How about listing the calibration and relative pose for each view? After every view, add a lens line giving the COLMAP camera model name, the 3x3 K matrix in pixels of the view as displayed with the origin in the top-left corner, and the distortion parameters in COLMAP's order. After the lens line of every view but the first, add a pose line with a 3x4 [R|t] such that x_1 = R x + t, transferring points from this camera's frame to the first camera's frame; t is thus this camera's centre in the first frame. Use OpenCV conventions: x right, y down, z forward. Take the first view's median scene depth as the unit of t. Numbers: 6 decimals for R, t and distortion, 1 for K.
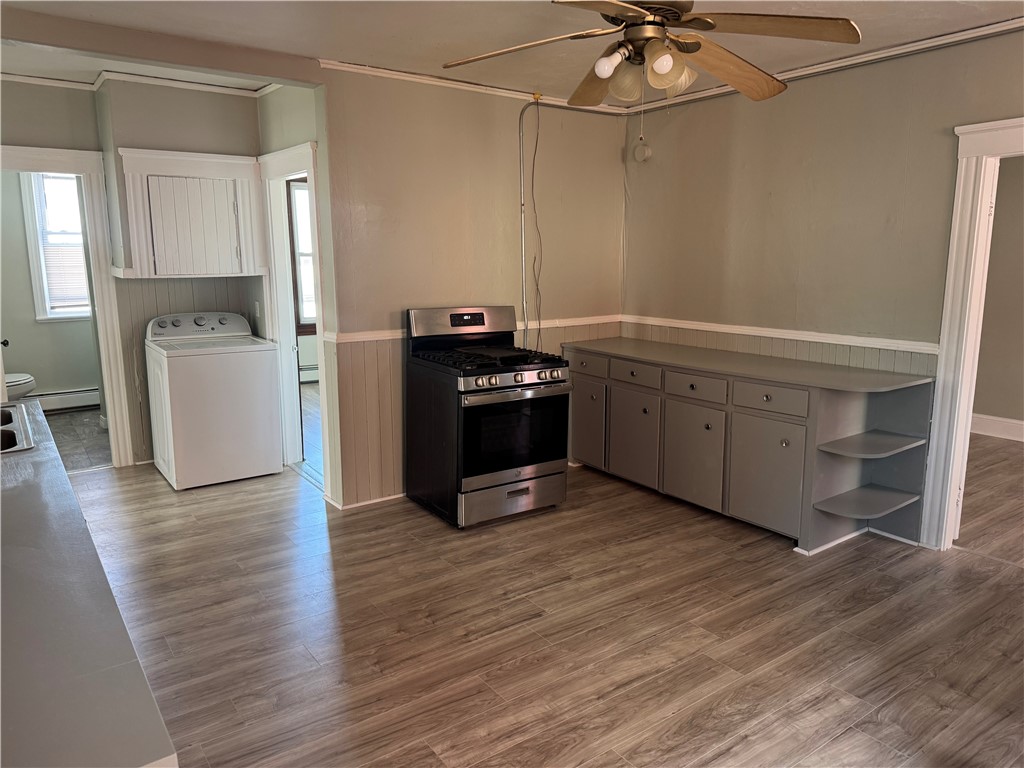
lens RADIAL K [[715.1, 0, 512.0], [0, 715.1, 384.0], [0, 0, 1]] dist [0.137766, -0.098795]
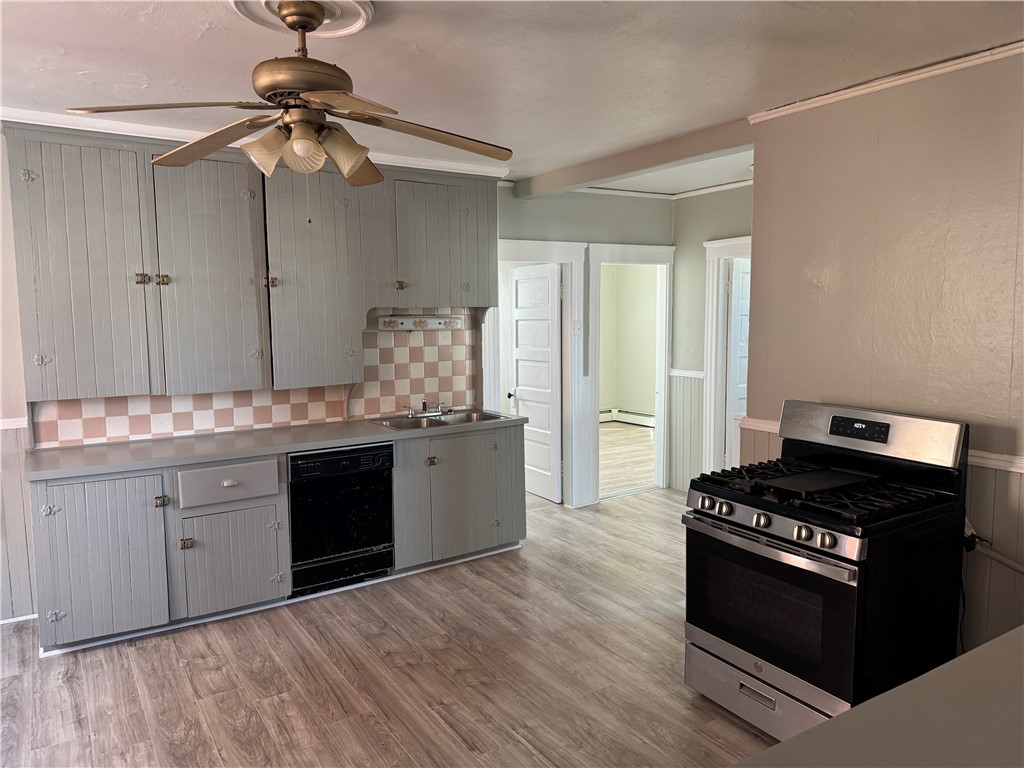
lens RADIAL K [[739.4, 0, 517.4], [0, 739.4, 382.7], [0, 0, 1]] dist [0.112496, -0.112999]
pose [[-0.050374, 0.102214, -0.993486, 0.874183], [-0.172273, 0.978949, 0.109454, -0.212950], [0.983760, 0.176664, -0.031705, 0.993980]]
